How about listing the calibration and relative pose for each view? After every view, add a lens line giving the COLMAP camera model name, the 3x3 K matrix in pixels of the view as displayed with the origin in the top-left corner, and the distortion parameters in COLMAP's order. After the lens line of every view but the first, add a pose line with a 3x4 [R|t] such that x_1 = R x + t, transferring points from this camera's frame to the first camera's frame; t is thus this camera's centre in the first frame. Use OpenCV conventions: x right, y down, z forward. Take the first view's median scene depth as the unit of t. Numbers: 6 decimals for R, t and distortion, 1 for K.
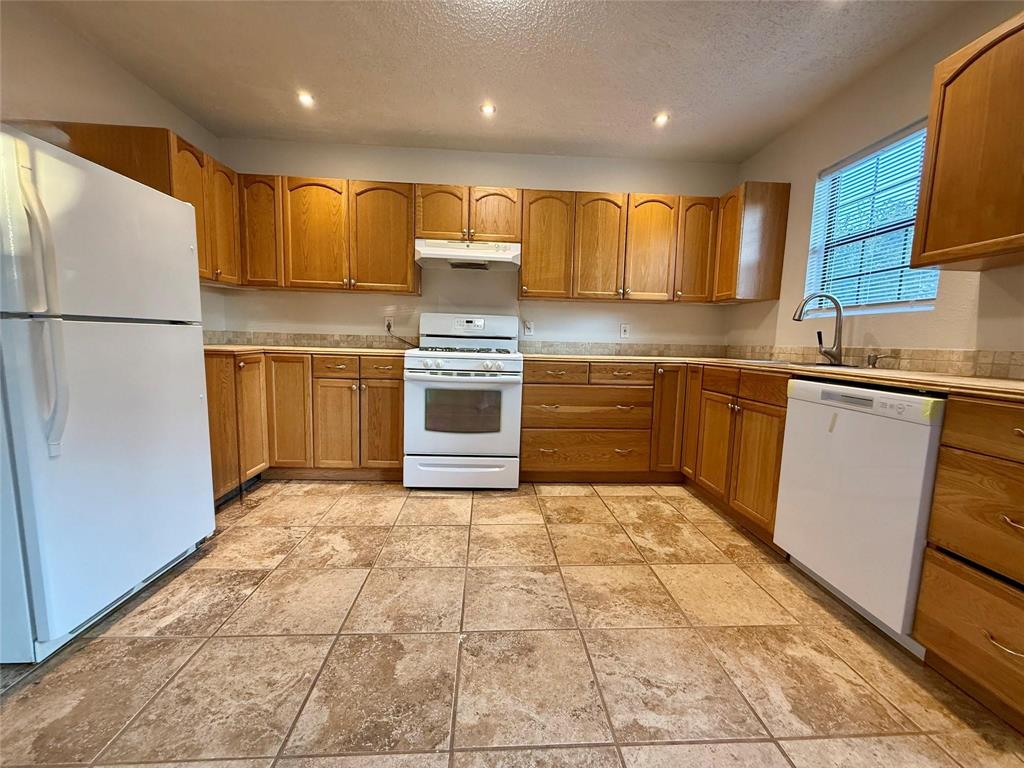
lens RADIAL K [[414.2, 0, 509.4], [0, 414.2, 380.7], [0, 0, 1]] dist [0.002588, -0.000108]
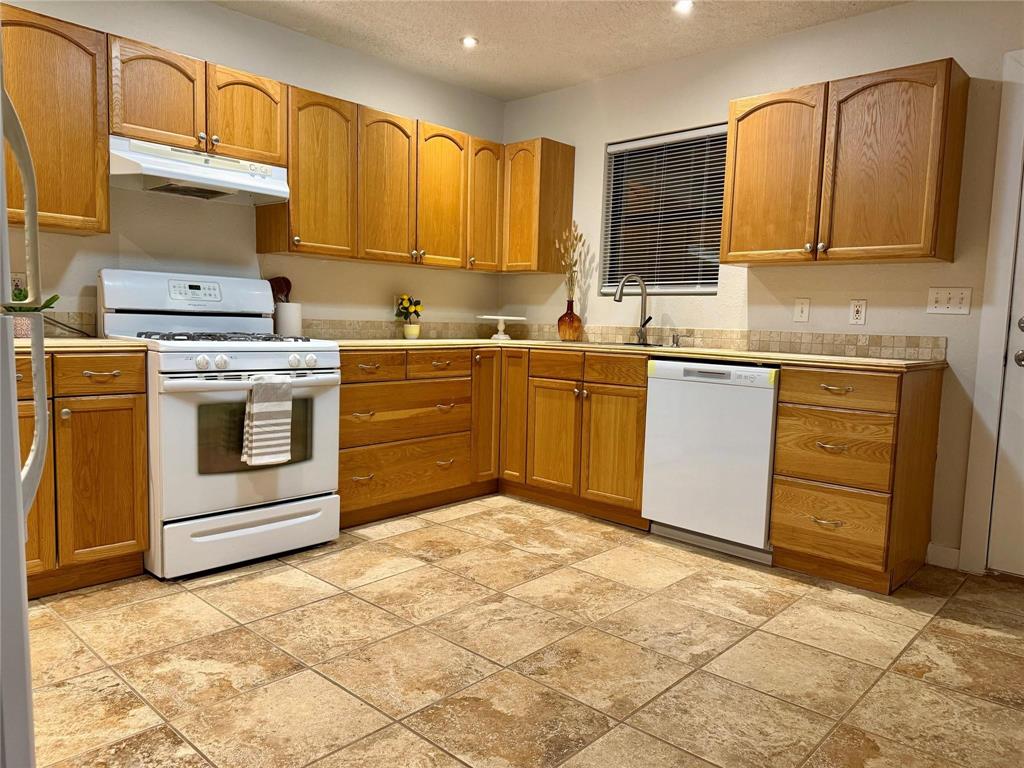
lens RADIAL K [[729.3, 0, 506.8], [0, 729.3, 386.6], [0, 0, 1]] dist [0.053340, -0.041459]
pose [[0.719916, -0.071913, 0.690325, -0.736332], [0.058474, 0.997366, 0.042917, -0.031105], [-0.691593, 0.009470, 0.722225, -0.079681]]
